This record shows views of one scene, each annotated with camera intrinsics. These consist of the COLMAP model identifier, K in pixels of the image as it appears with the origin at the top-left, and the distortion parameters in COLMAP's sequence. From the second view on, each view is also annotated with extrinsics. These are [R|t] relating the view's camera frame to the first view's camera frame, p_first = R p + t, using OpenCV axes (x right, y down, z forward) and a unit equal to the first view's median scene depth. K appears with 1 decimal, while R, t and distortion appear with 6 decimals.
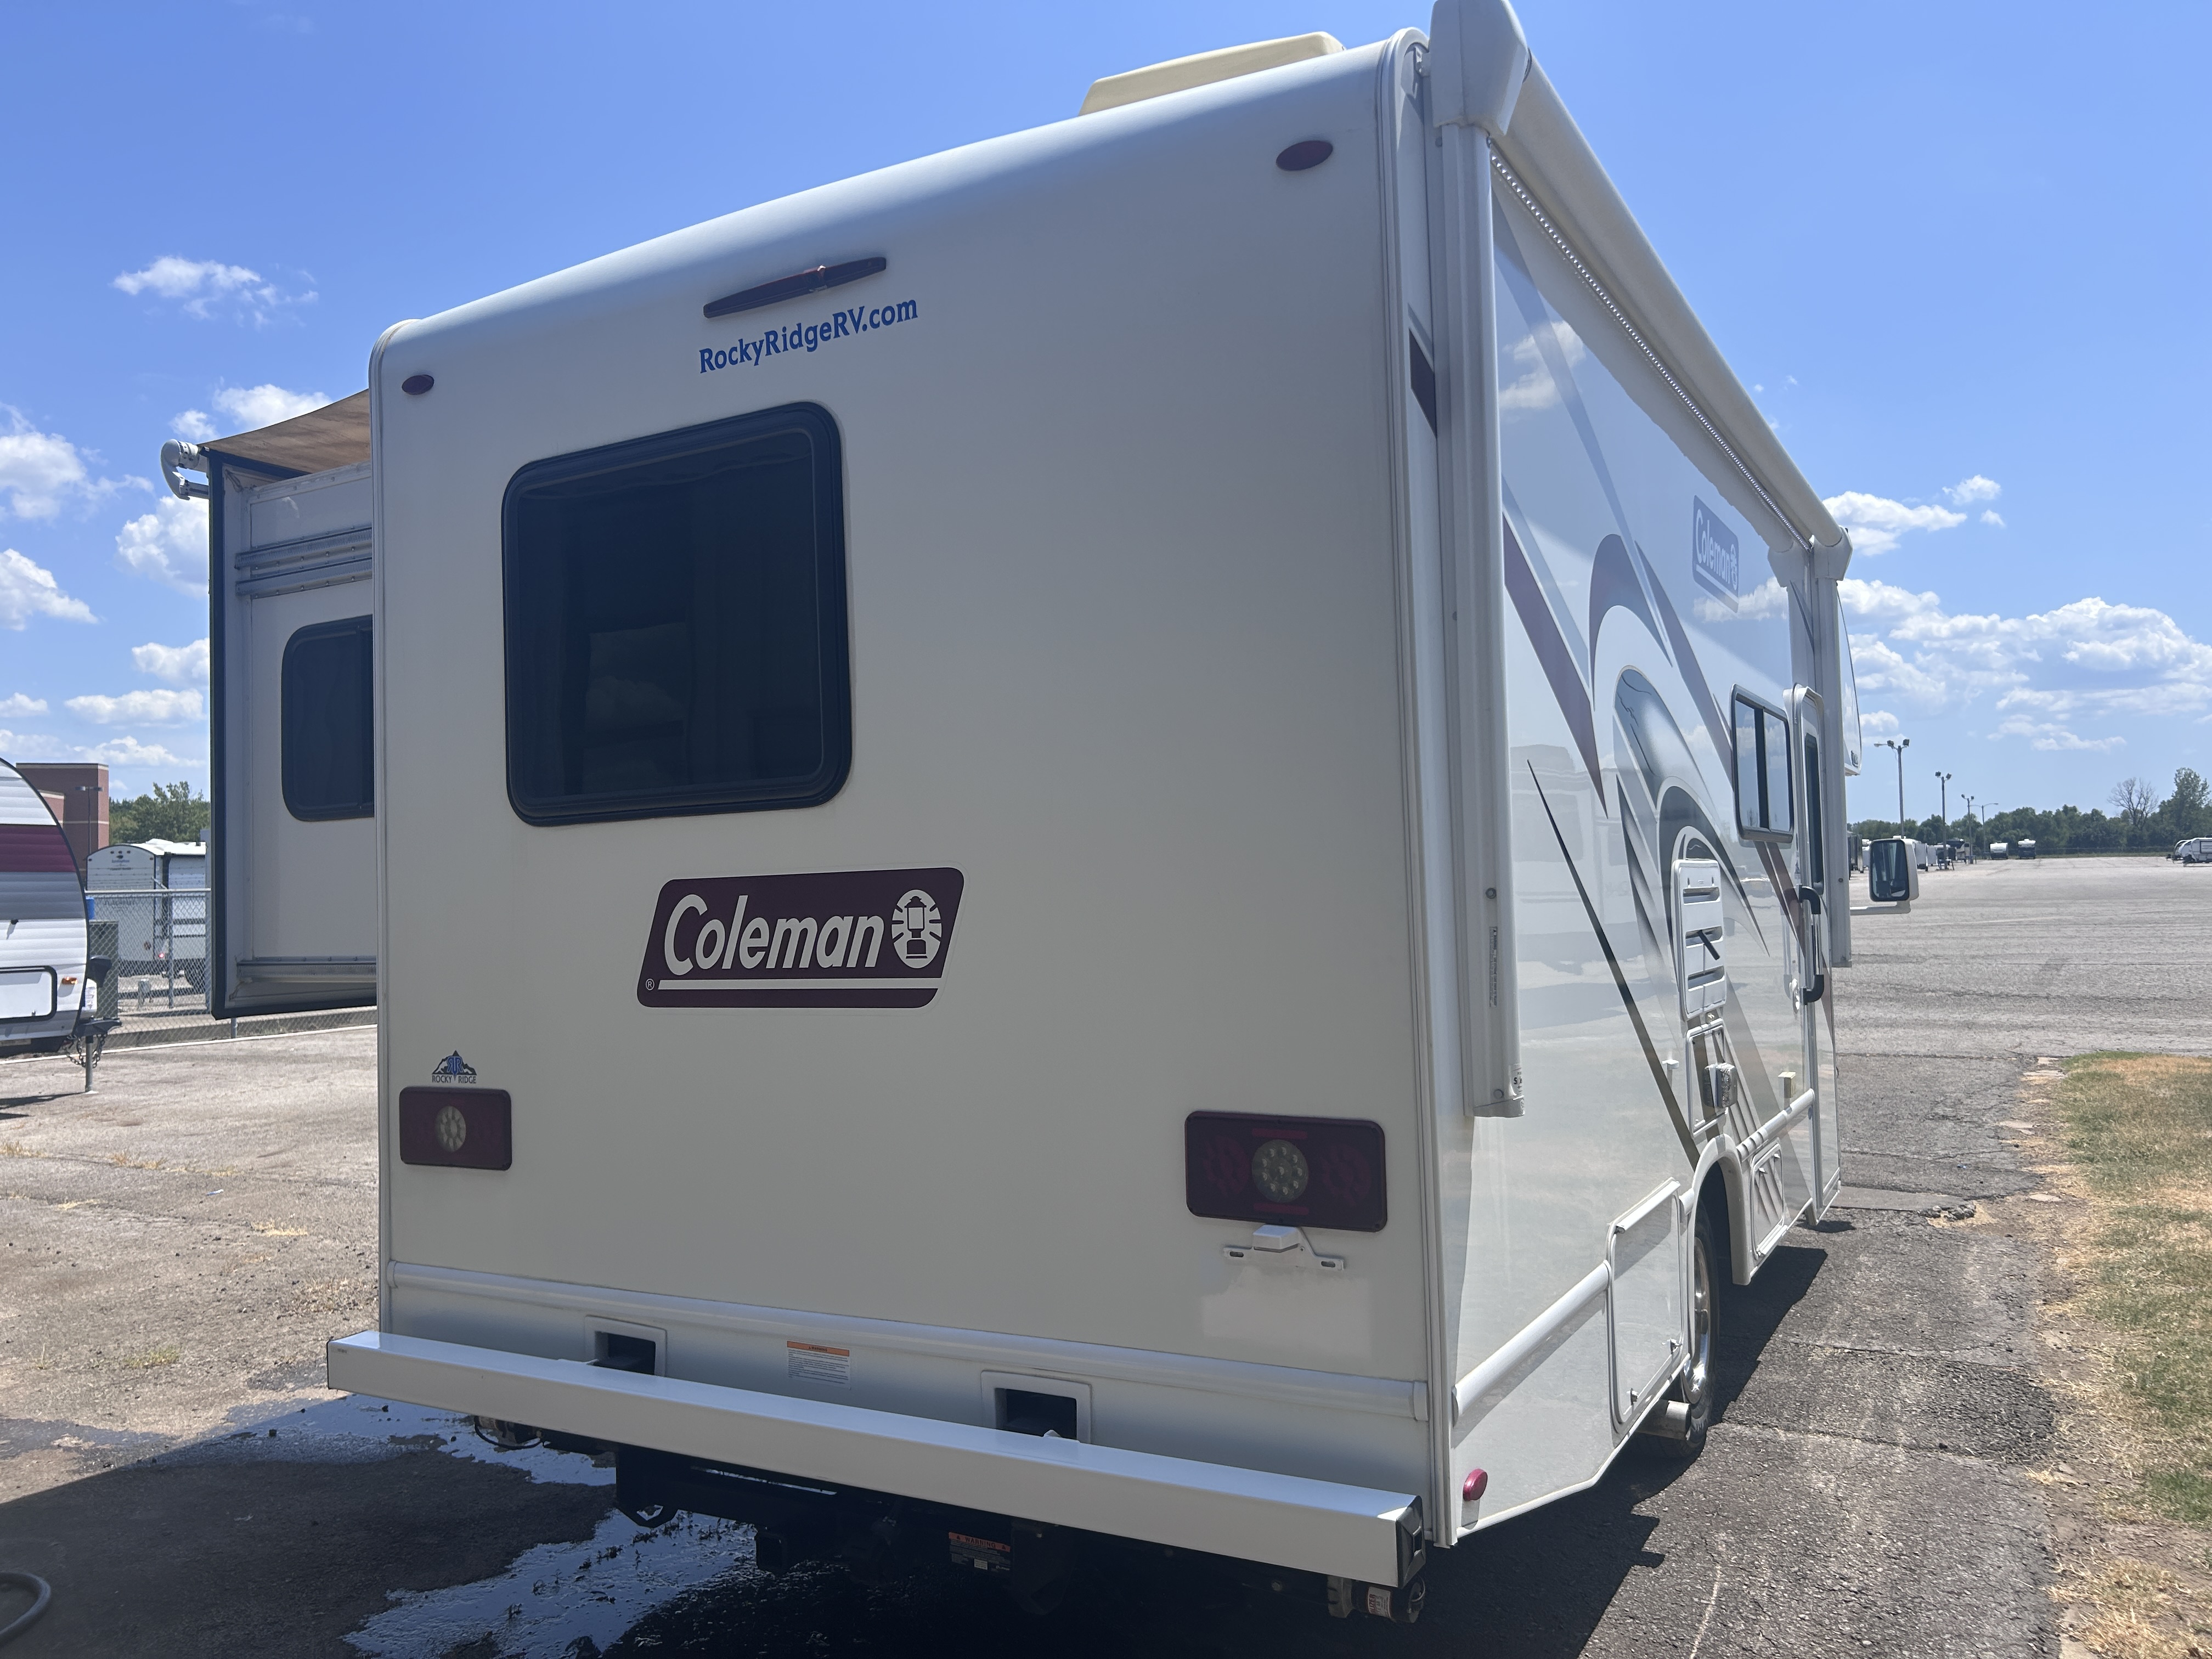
lens RADIAL K [[1676.3, 0, 1112.8], [0, 1676.3, 827.4], [0, 0, 1]] dist [0.039678, -0.039595]
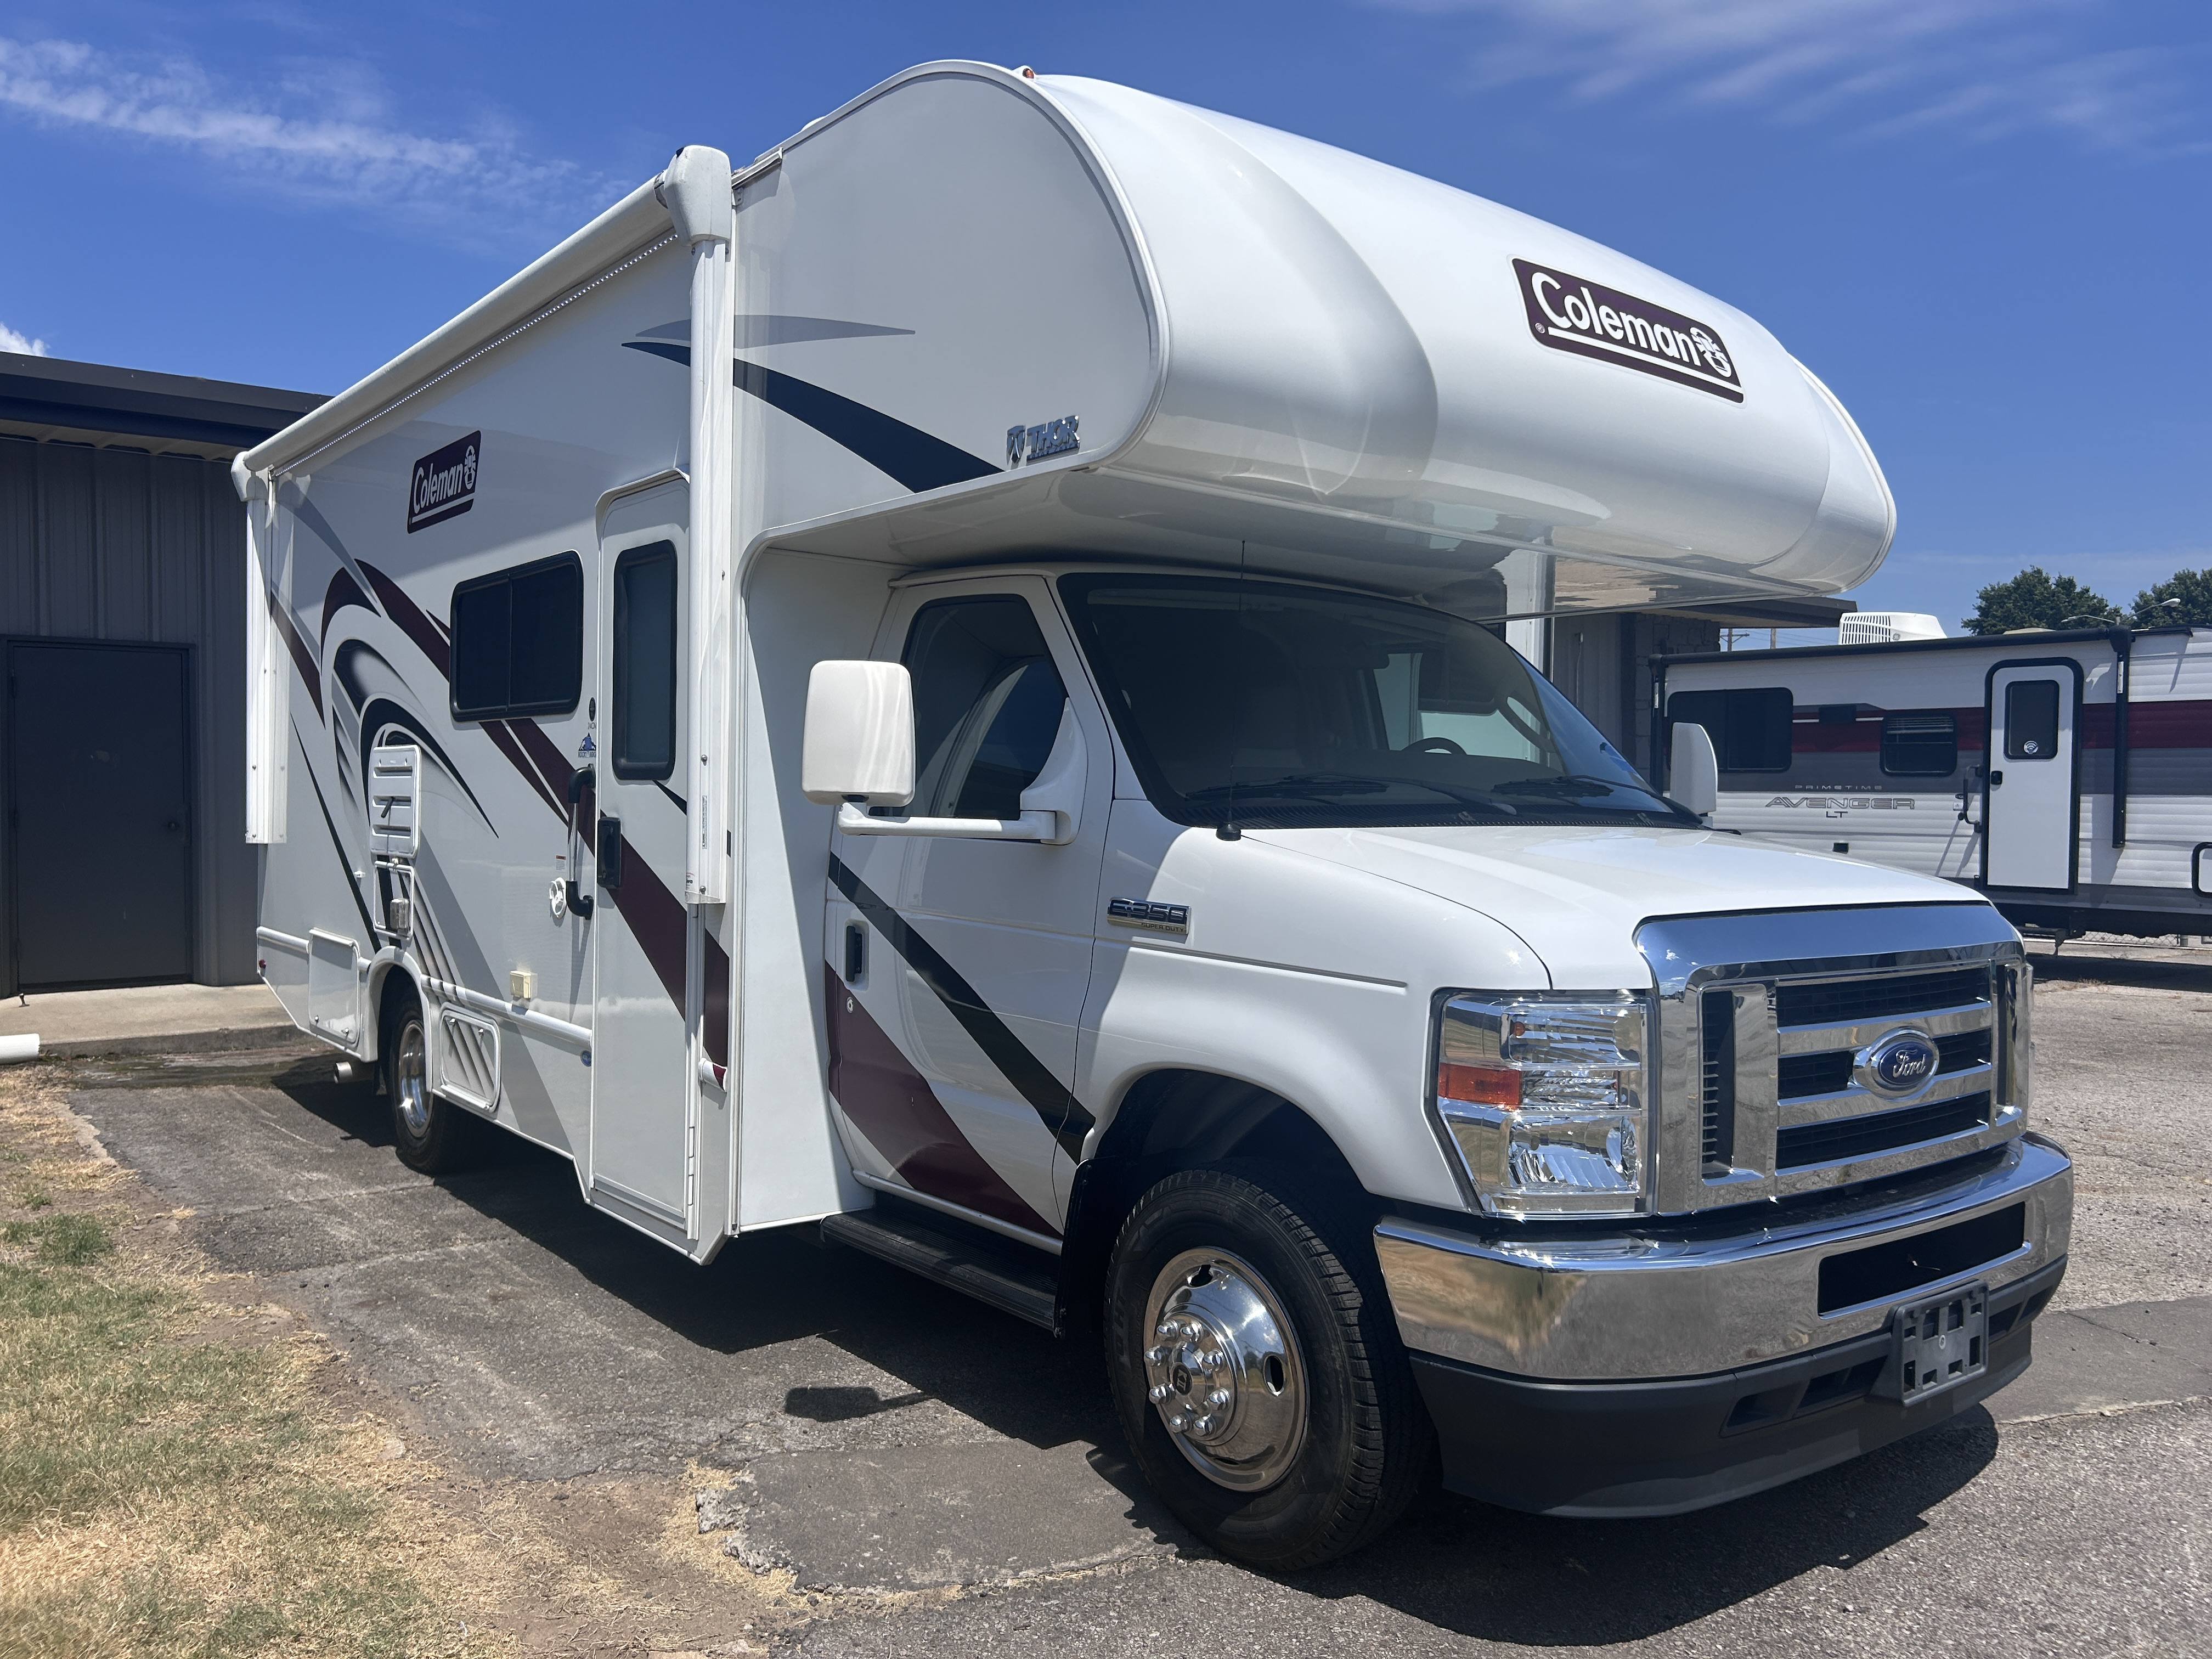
lens RADIAL K [[1676.3, 0, 1106.8], [0, 1676.3, 821.3], [0, 0, 1]] dist [0.039678, -0.039595]
pose [[-0.379879, 0.036902, -0.924300, 1.937989], [0.030510, 0.999160, 0.027351, 0.083545], [0.924533, -0.017811, -0.380686, 2.840187]]
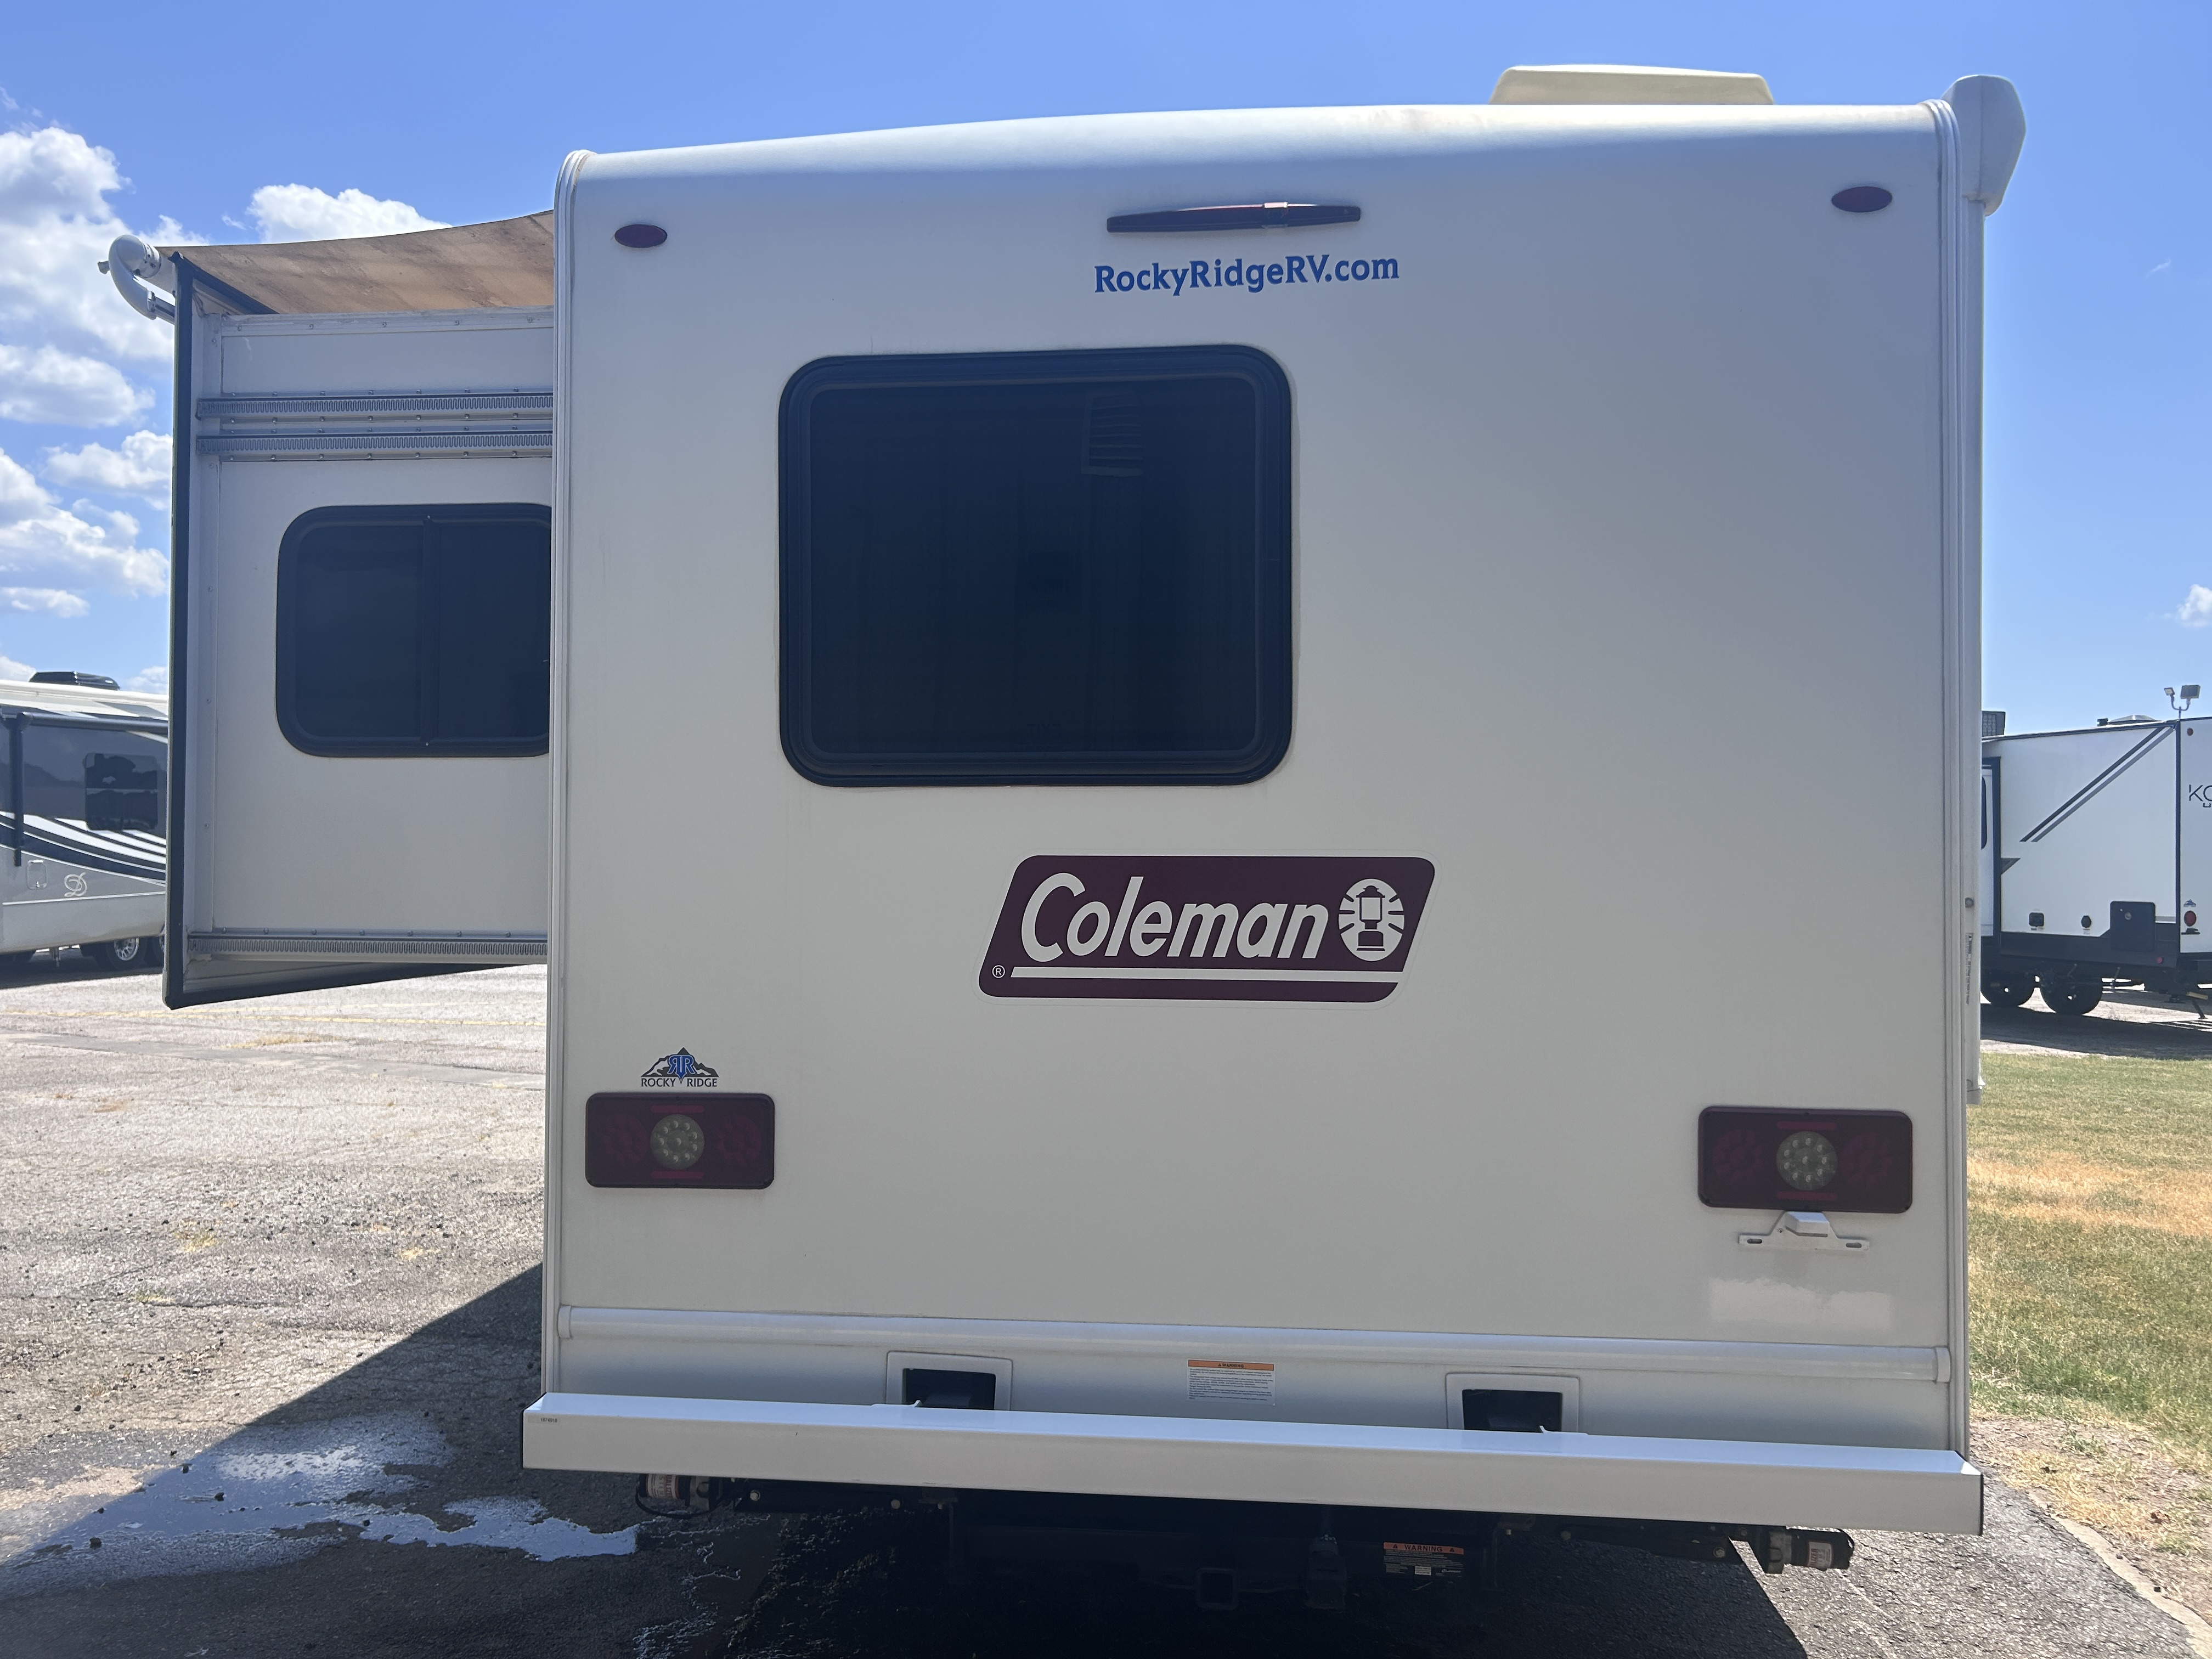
lens RADIAL K [[1676.3, 0, 1109.4], [0, 1676.3, 843.6], [0, 0, 1]] dist [0.039678, -0.039595]
pose [[0.912597, 0.042363, 0.406660, -0.603803], [-0.049904, 0.998722, 0.007950, 0.016019], [-0.405804, -0.027549, 0.913545, 0.176064]]
